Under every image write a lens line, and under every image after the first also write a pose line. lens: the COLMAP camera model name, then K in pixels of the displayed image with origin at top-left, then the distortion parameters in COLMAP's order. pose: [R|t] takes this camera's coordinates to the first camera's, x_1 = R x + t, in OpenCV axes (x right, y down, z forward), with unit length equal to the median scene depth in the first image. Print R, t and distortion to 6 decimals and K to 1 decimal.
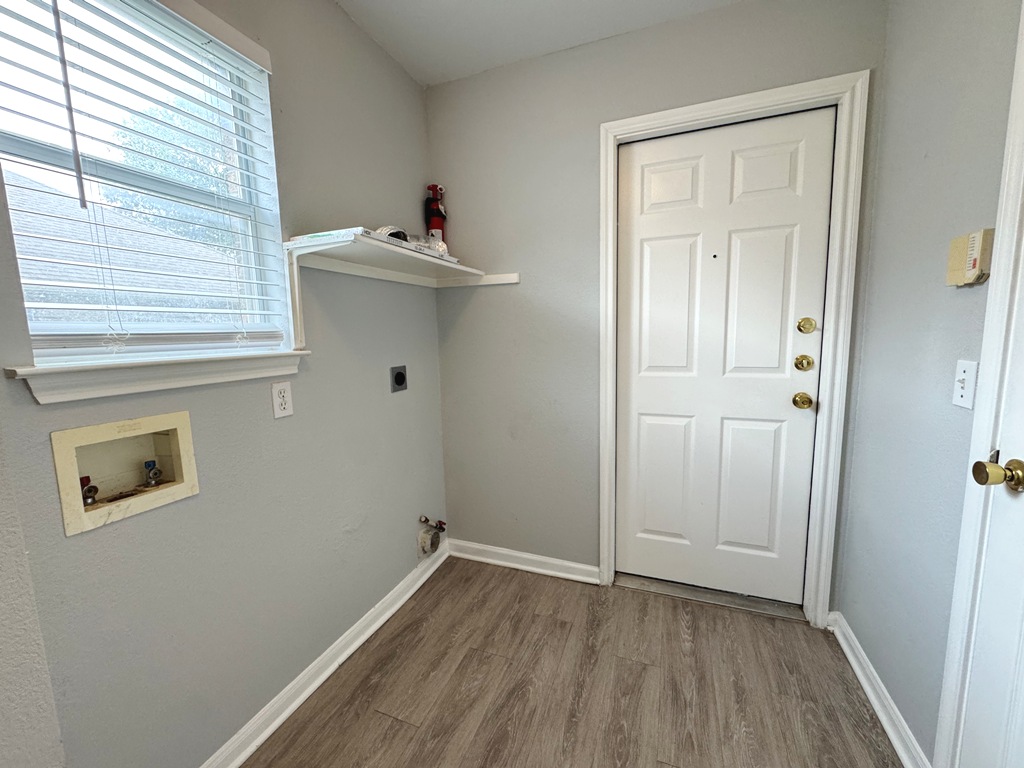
lens RADIAL K [[409.6, 0, 512.1], [0, 409.6, 382.4], [0, 0, 1]] dist [-0.002922, 0.000470]
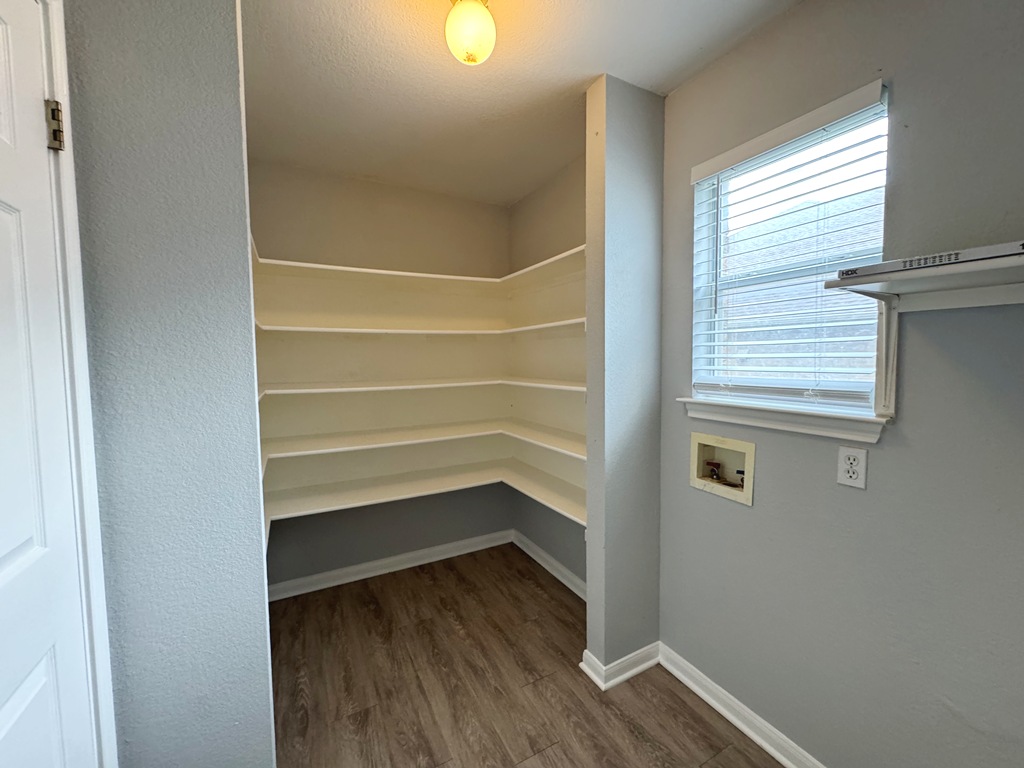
lens RADIAL K [[409.6, 0, 512.1], [0, 409.6, 382.4], [0, 0, 1]] dist [-0.002922, 0.000470]
pose [[-0.645670, 0.078558, -0.759565, 0.597988], [-0.067502, 0.984928, 0.159247, -0.239016], [0.760627, 0.154093, -0.630636, 1.000633]]
